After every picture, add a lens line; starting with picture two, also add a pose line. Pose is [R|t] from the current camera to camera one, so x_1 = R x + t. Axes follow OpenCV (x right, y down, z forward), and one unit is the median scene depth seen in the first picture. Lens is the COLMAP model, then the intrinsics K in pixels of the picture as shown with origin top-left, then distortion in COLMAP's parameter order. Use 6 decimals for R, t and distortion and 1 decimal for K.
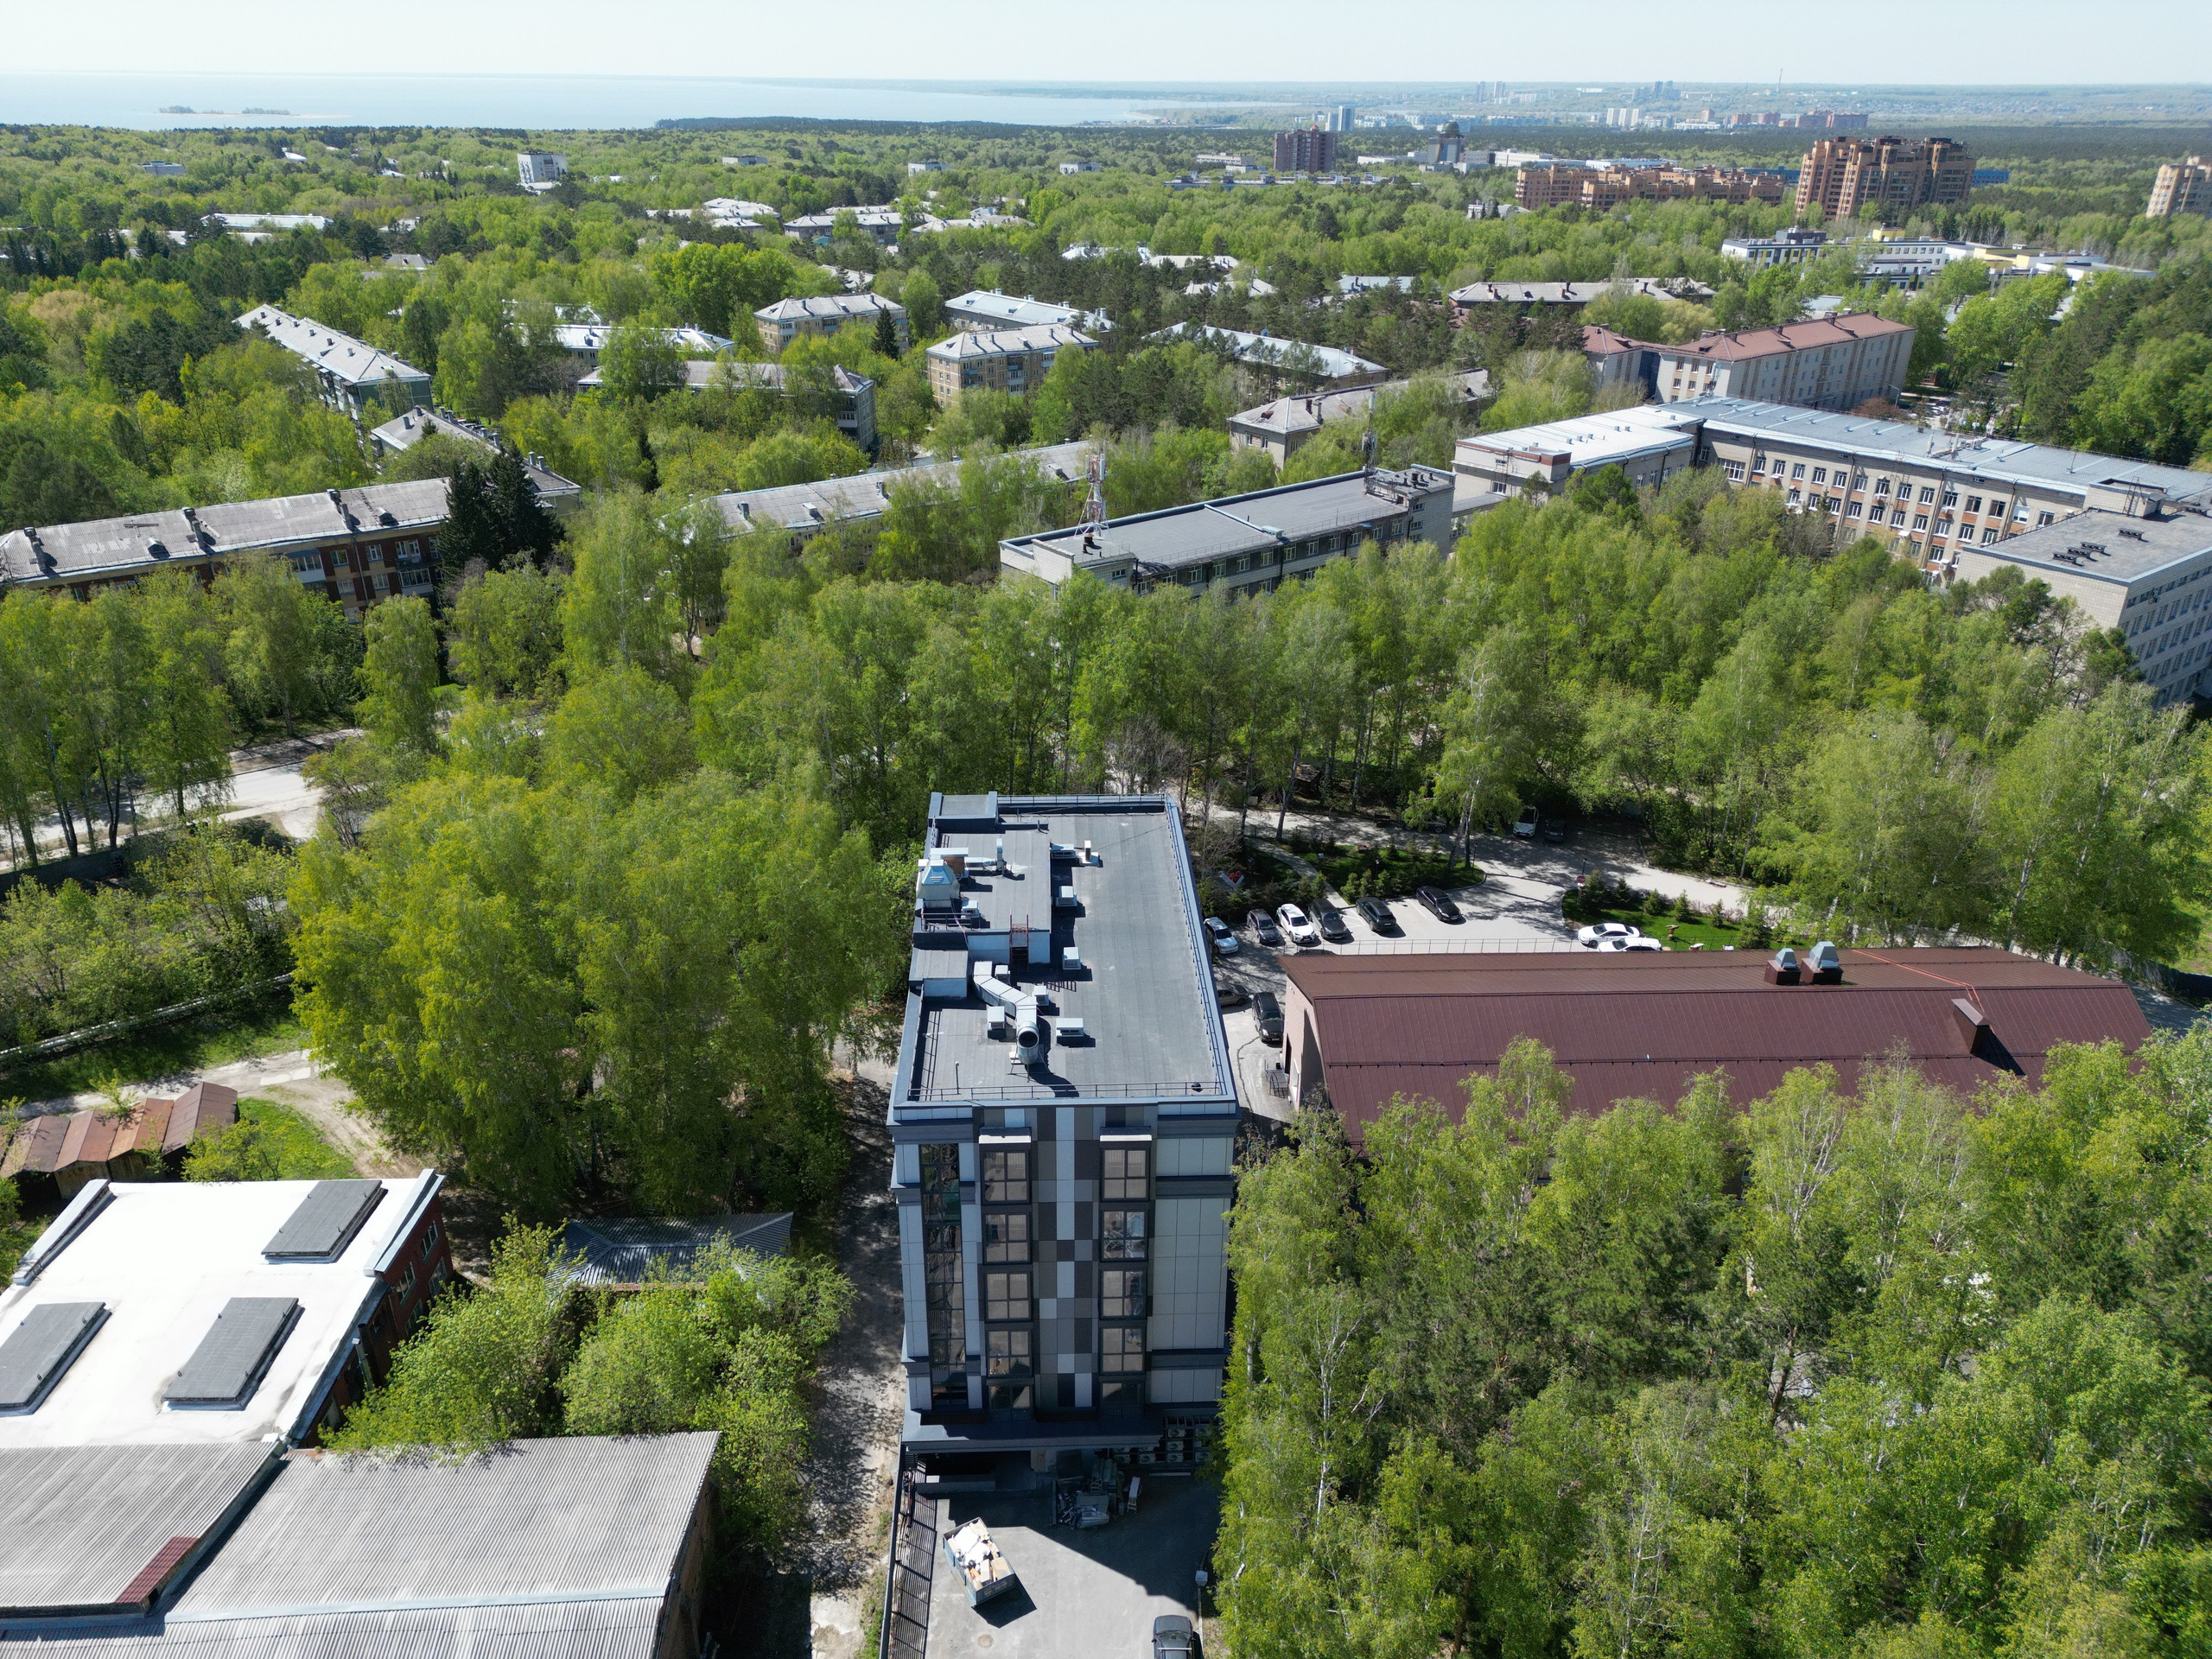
lens RADIAL K [[1543.5, 0, 1100.7], [0, 1543.5, 808.0], [0, 0, 1]] dist [0.060653, -0.047488]
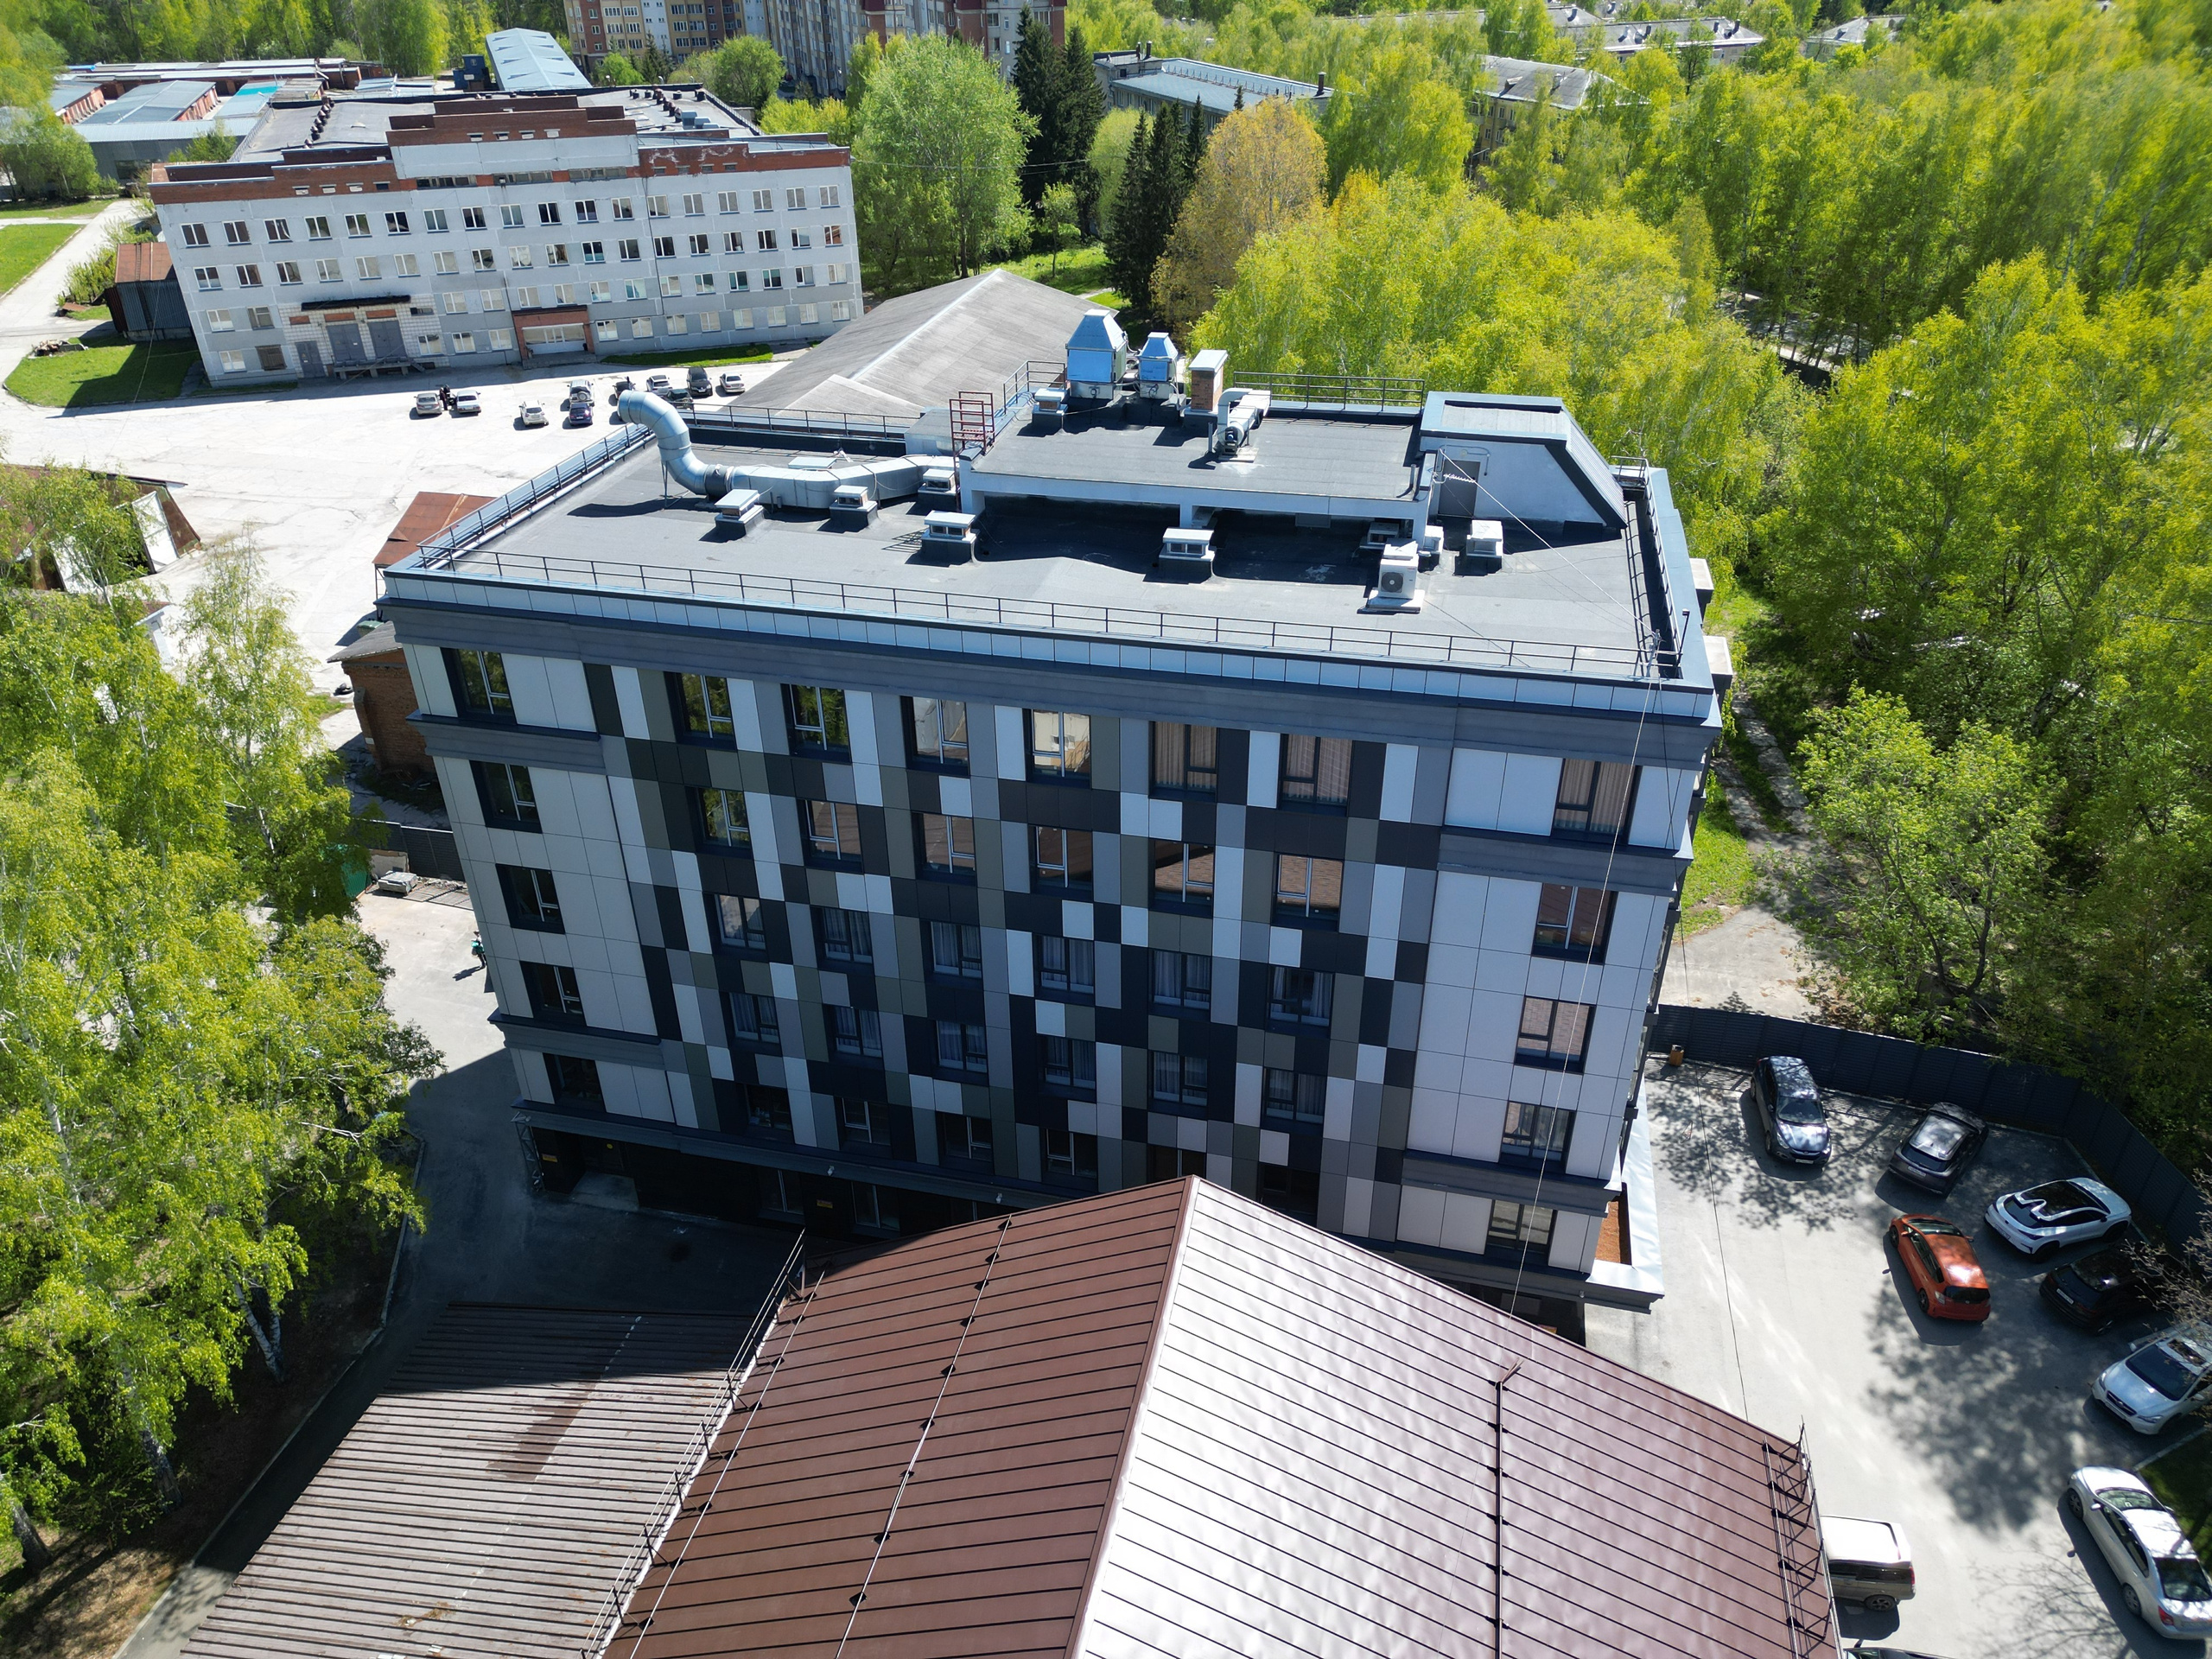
lens RADIAL K [[1543.5, 0, 1100.1], [0, 1543.5, 818.7], [0, 0, 1]] dist [0.060653, -0.047488]
pose [[-0.271120, 0.492185, -0.827193, 0.263036], [-0.397365, 0.725500, 0.561917, -0.086960], [0.876696, 0.481044, -0.001121, 0.619471]]
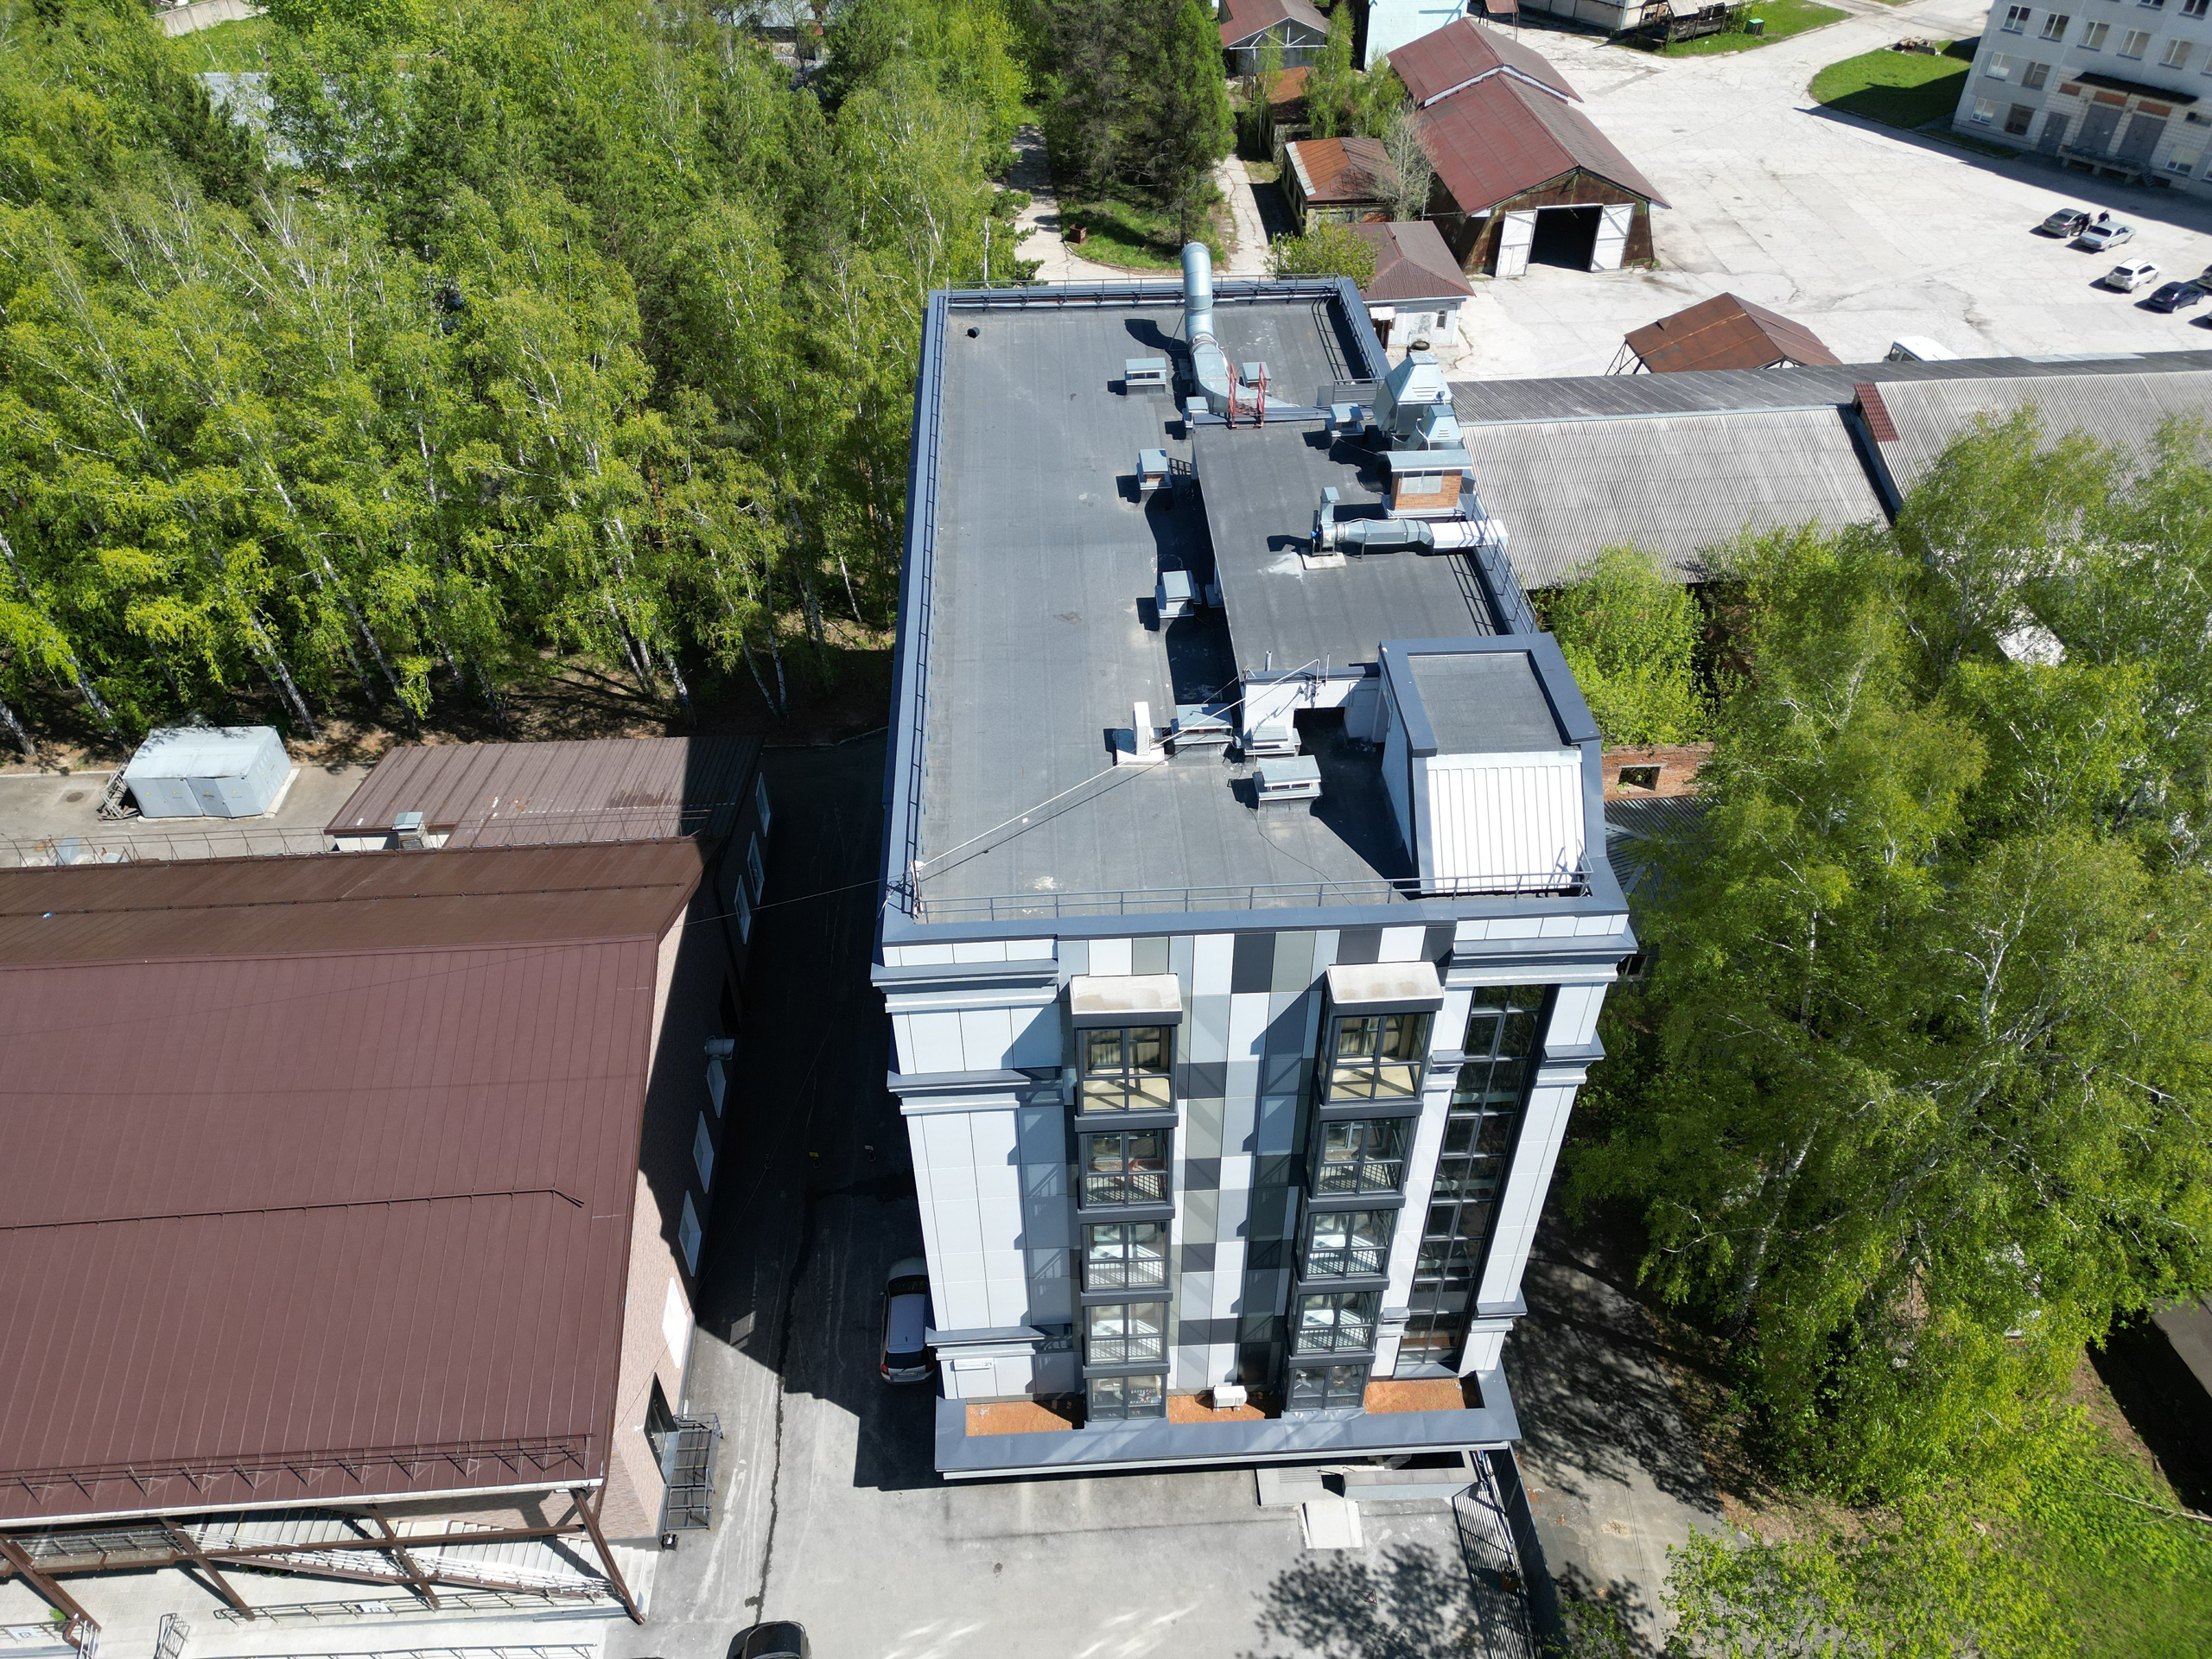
lens RADIAL K [[1543.5, 0, 1103.7], [0, 1543.5, 826.0], [0, 0, 1]] dist [0.060653, -0.047488]
pose [[-0.999892, 0.013370, -0.006144, 0.002759], [-0.000223, 0.403762, 0.914864, -0.211521], [0.014712, 0.914766, -0.403715, 0.764489]]
